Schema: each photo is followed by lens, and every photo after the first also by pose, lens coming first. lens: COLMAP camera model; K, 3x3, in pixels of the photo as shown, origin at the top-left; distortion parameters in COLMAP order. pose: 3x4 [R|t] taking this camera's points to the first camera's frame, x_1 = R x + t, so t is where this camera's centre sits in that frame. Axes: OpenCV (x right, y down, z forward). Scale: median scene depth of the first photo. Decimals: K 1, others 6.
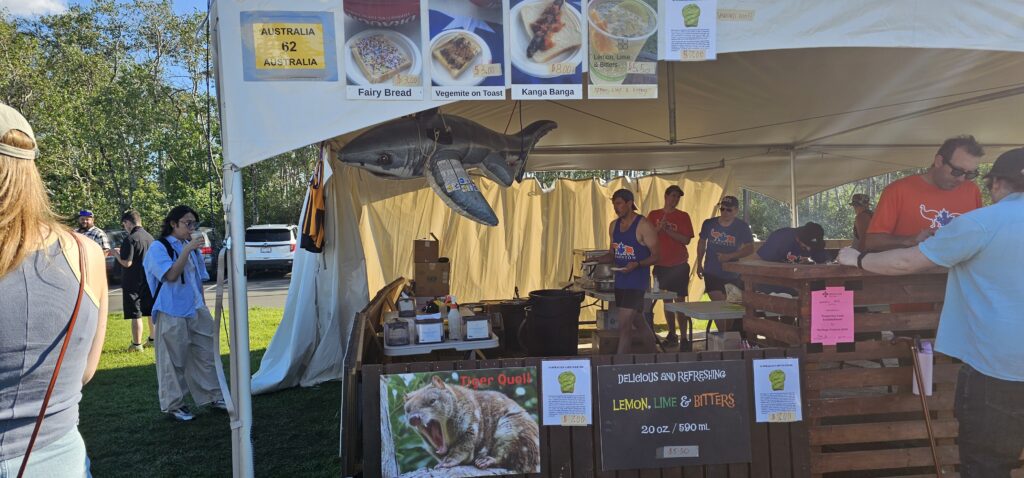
lens RADIAL K [[857.6, 0, 512.0], [0, 857.6, 239.0], [0, 0, 1]] dist [-0.001366, -0.001264]
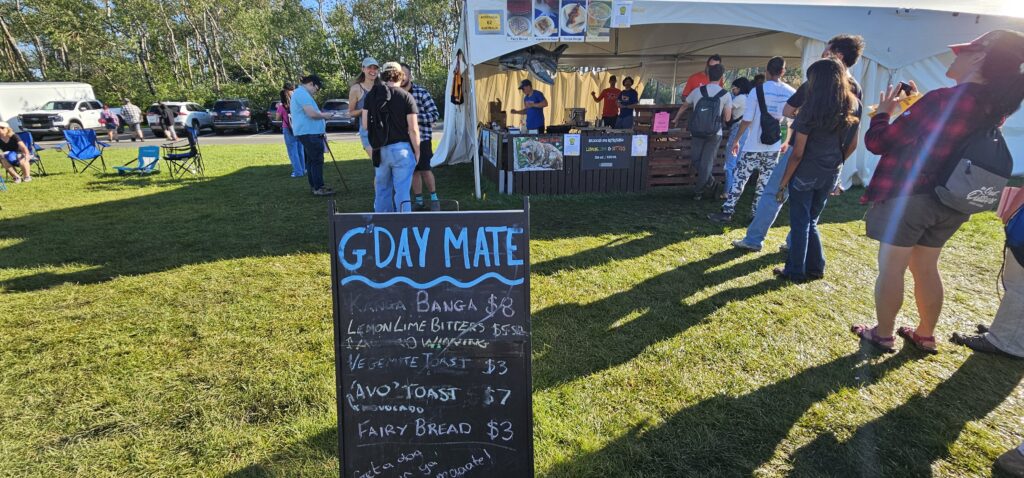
lens RADIAL K [[425.7, 0, 512.8], [0, 425.7, 274.8], [0, 0, 1]] dist [-0.044055, 0.000008]
pose [[0.999321, 0.023987, -0.027984, -0.103297], [-0.011868, 0.928228, 0.371822, 0.049757], [0.034894, -0.371237, 0.927882, -0.656317]]
